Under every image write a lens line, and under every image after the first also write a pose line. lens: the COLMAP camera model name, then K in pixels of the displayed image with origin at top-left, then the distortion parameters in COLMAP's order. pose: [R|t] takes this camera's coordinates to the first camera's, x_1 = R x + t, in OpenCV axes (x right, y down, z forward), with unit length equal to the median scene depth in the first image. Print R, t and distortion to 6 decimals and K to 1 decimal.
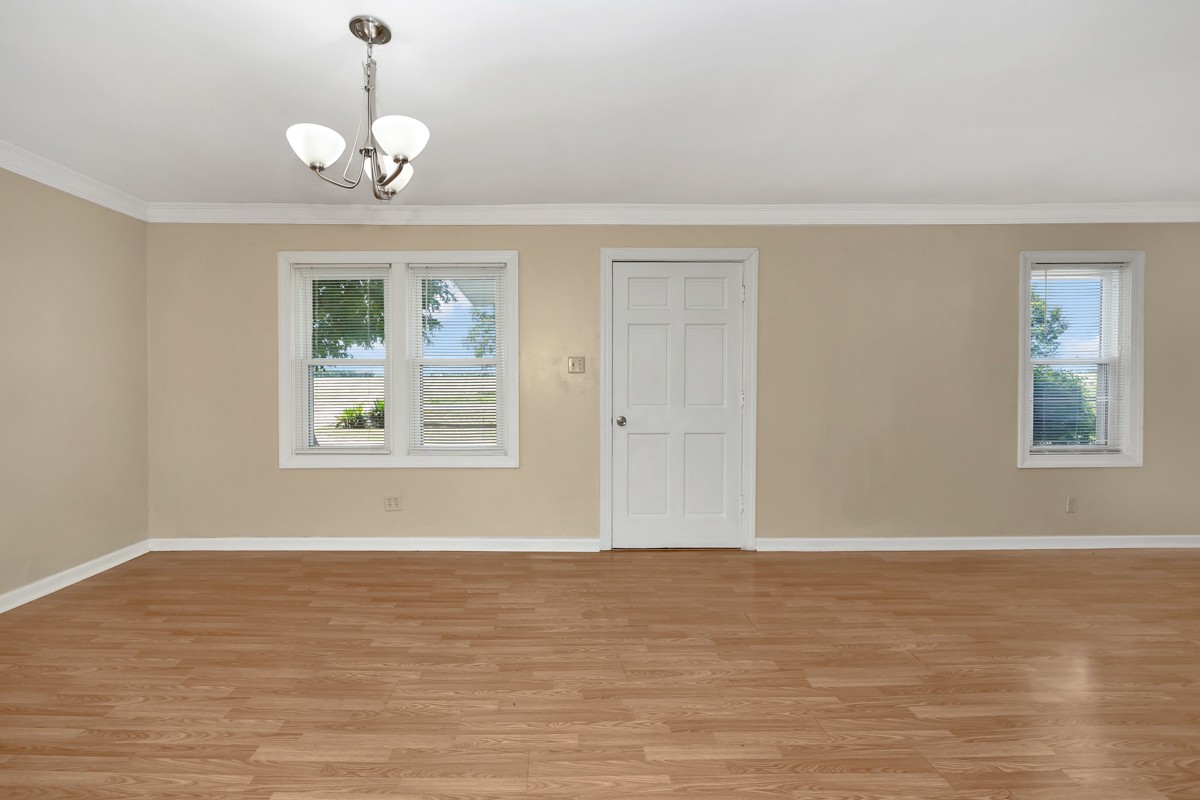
lens RADIAL K [[517.6, 0, 544.8], [0, 517.6, 393.0], [0, 0, 1]] dist [-0.002026, -0.000015]
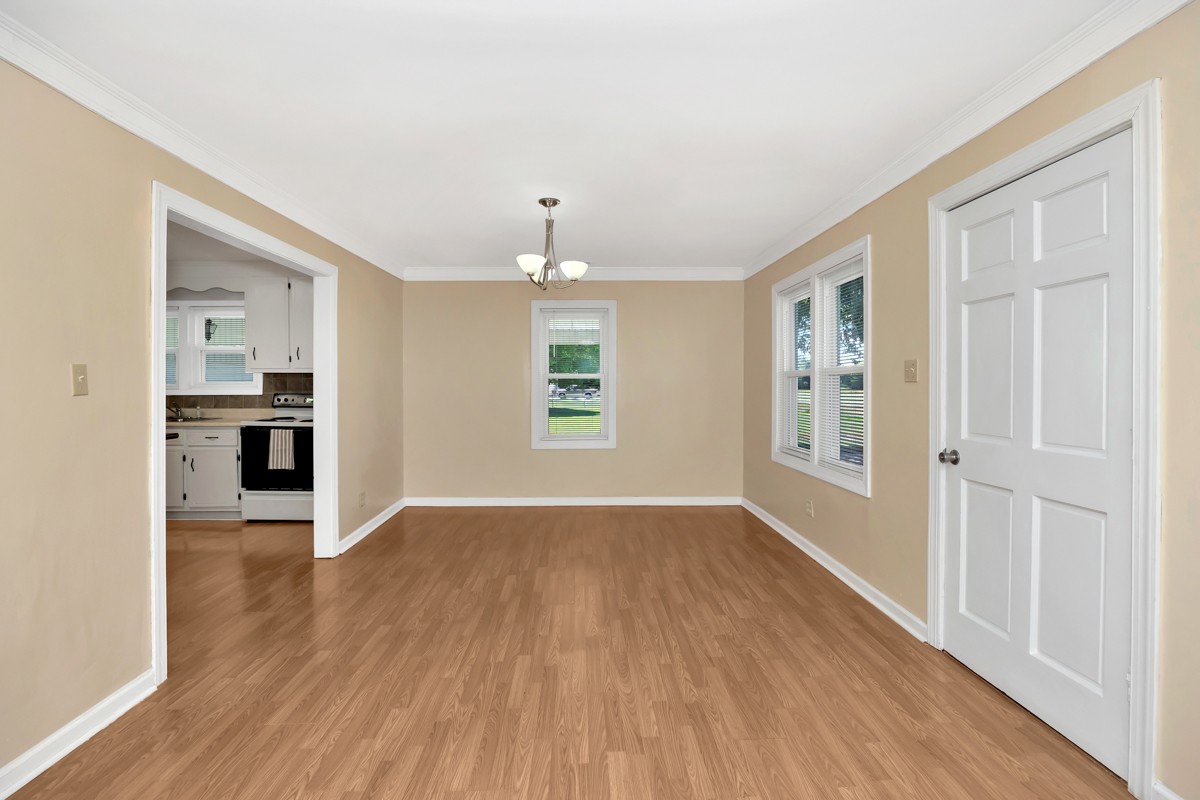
lens RADIAL K [[572.8, 0, 602.1], [0, 572.8, 388.5], [0, 0, 1]] dist [0.000680, -0.000363]
pose [[0.043646, 0.007876, -0.999016, 1.020745], [-0.026185, 0.999634, 0.006737, -0.028771], [0.998704, 0.025865, 0.043837, 0.650590]]
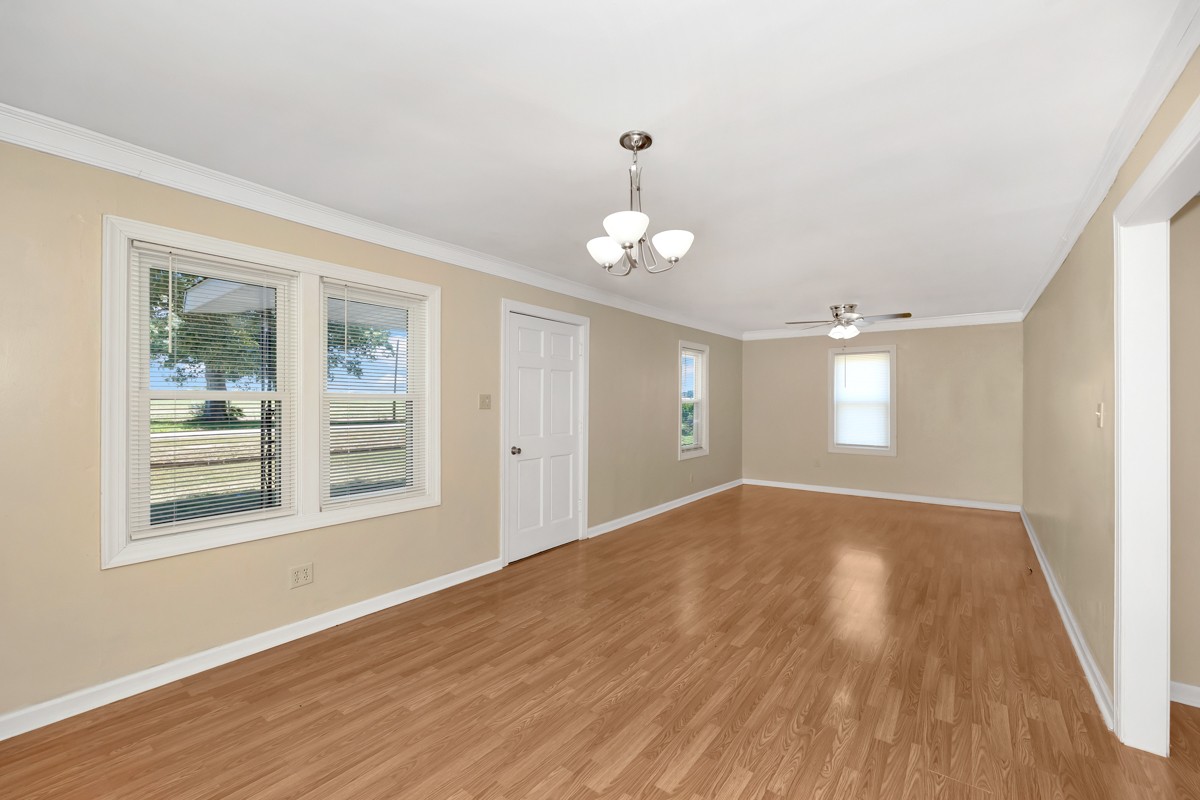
lens RADIAL K [[512.0, 0, 600.0], [0, 512.0, 400.0], [0, 0, 1]] dist [0.000607, 0.000146]
pose [[0.588026, 0.007251, 0.808810, -0.807858], [0.016739, 0.999637, -0.021132, -0.036429], [-0.808669, 0.025965, 0.587691, 0.210604]]
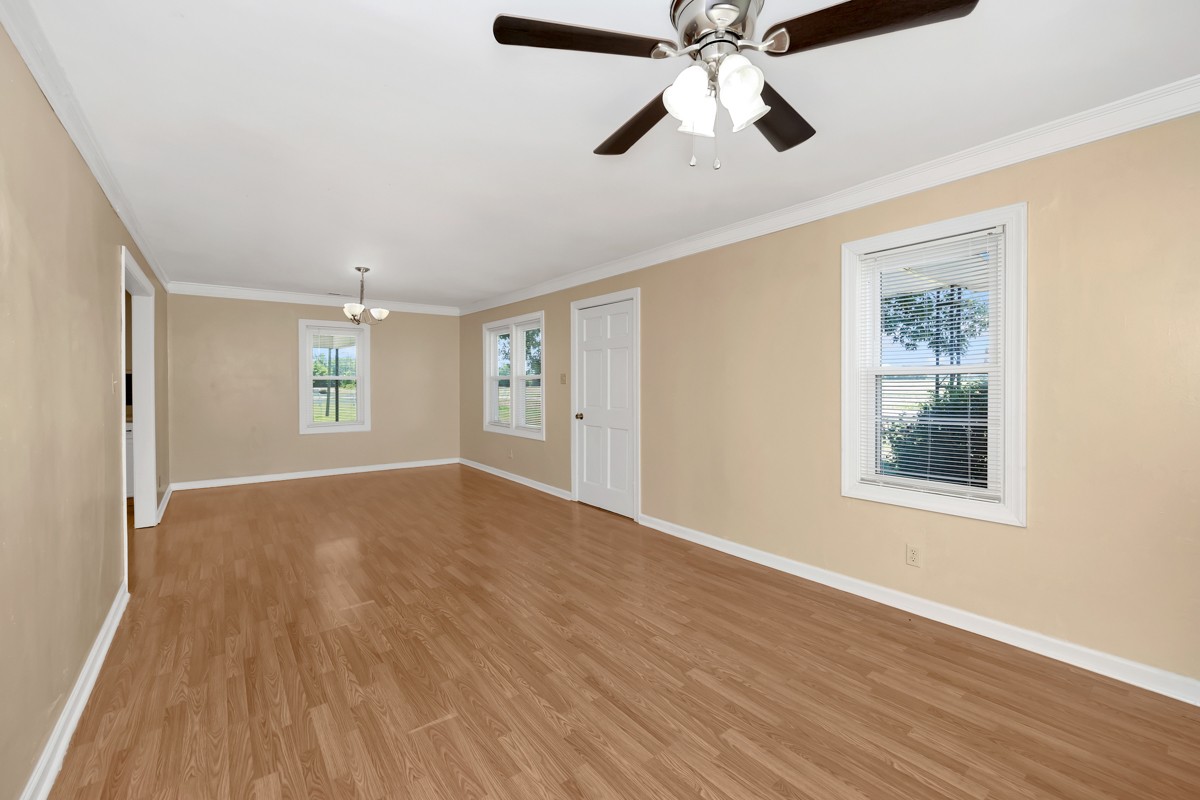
lens RADIAL K [[492.6, 0, 596.8], [0, 492.6, 404.8], [0, 0, 1]] dist [-0.000084, 0.000291]
pose [[0.609019, 0.036897, -0.792297, 1.579245], [-0.021896, 0.999319, 0.029707, -0.025863], [0.792853, -0.000744, 0.609412, 0.213707]]
